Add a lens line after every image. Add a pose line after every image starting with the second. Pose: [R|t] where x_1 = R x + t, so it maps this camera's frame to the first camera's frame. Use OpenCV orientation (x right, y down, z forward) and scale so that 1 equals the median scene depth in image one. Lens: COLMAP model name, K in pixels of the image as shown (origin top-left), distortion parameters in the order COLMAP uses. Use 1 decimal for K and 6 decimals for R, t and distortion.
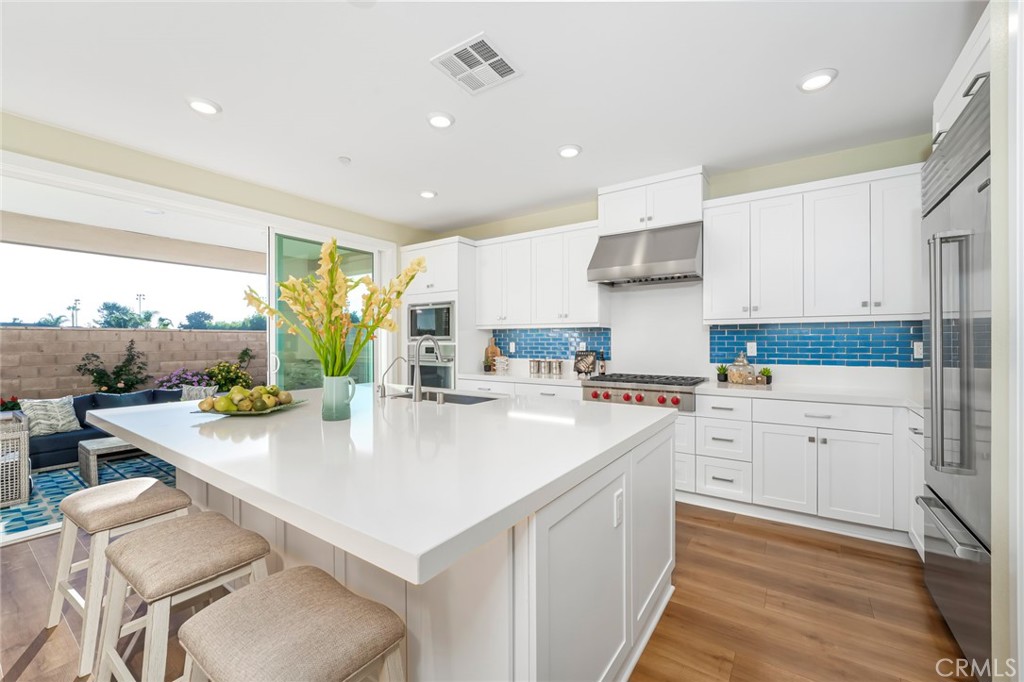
lens RADIAL K [[425.8, 0, 512.0], [0, 425.8, 341.0], [0, 0, 1]] dist [0.001156, 0.000063]
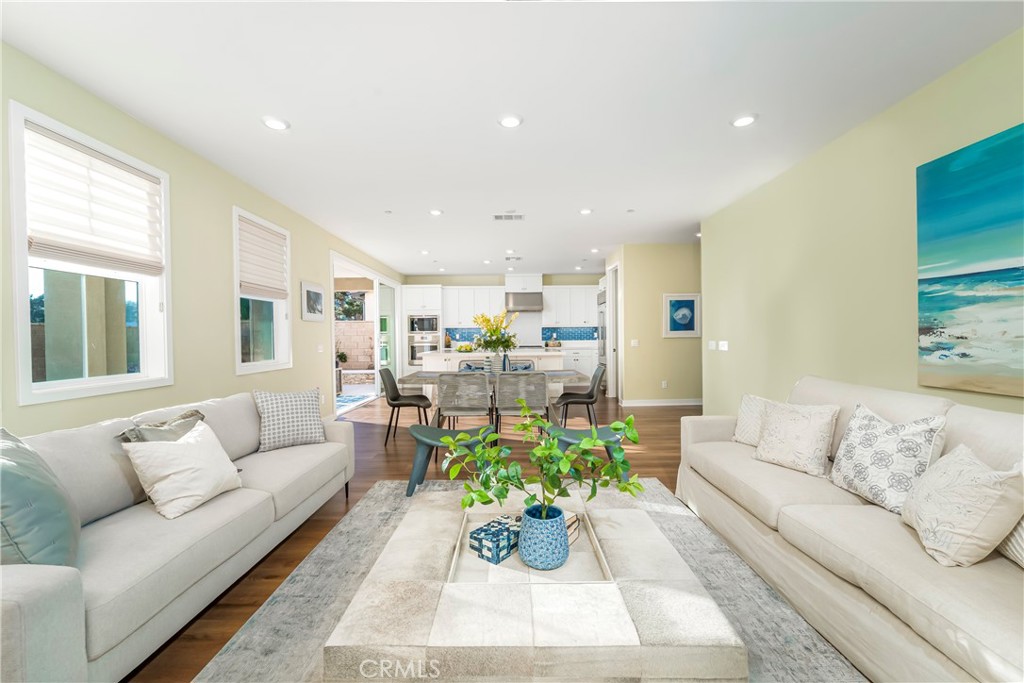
lens RADIAL K [[418.5, 0, 515.4], [0, 418.5, 347.3], [0, 0, 1]] dist [-0.007147, -0.000124]
pose [[0.823588, -0.013845, 0.567019, -1.193539], [0.007888, 0.999885, 0.012956, 0.054921], [-0.567133, -0.006197, 0.823603, -1.136557]]
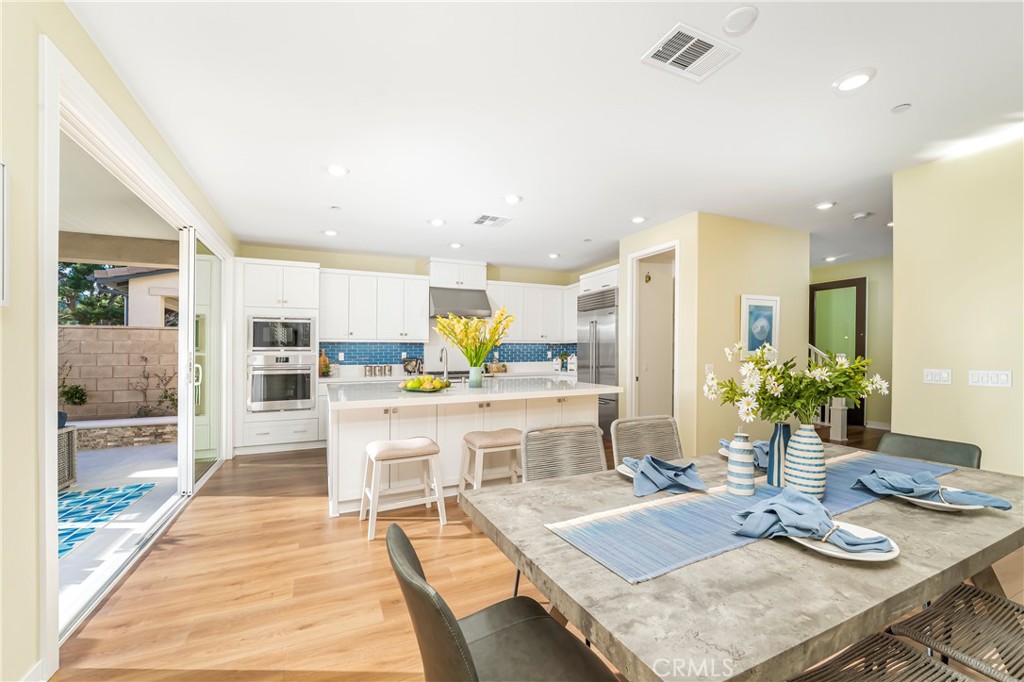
lens RADIAL K [[418.5, 0, 515.4], [0, 418.5, 346.8], [0, 0, 1]] dist [-0.007147, -0.000124]
pose [[0.512522, 0.016138, 0.858523, -0.992378], [0.008924, 0.999669, -0.024119, 0.024916], [-0.858628, 0.020023, 0.512208, -0.097037]]
